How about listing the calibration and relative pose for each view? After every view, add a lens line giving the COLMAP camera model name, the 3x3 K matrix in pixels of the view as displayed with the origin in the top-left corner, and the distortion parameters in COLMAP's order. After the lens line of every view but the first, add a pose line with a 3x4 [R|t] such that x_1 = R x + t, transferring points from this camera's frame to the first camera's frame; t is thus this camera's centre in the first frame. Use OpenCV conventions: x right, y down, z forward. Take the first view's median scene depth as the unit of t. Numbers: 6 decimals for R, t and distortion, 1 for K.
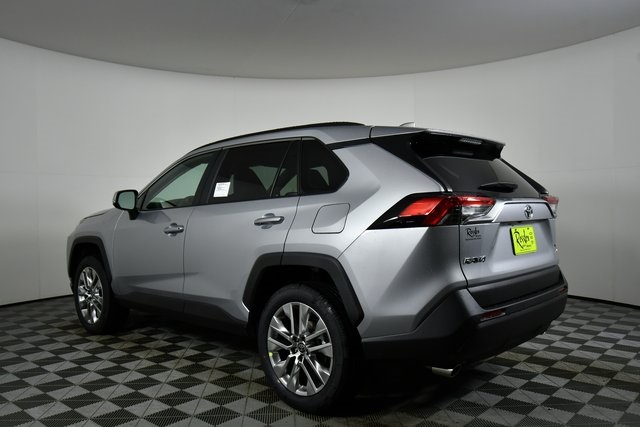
lens RADIAL K [[545.0, 0, 319.3], [0, 545.0, 213.4], [0, 0, 1]] dist [0.003210, 0.007539]
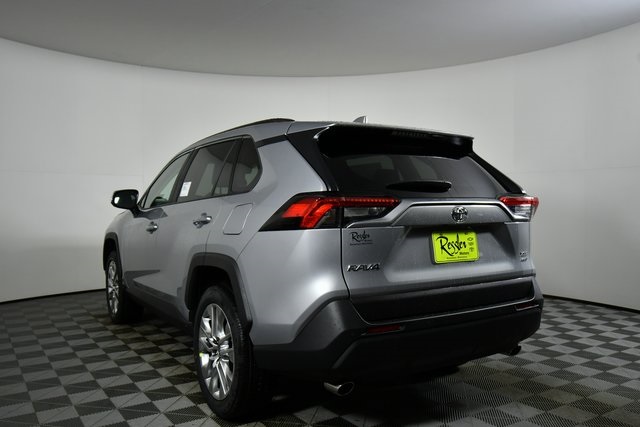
lens RADIAL K [[545.0, 0, 319.5], [0, 545.0, 217.3], [0, 0, 1]] dist [0.003210, 0.007539]
pose [[0.965156, 0.011898, -0.261404, 0.381771], [-0.010088, 0.999915, 0.008265, -0.003135], [0.261480, -0.005340, 0.965194, 0.099320]]
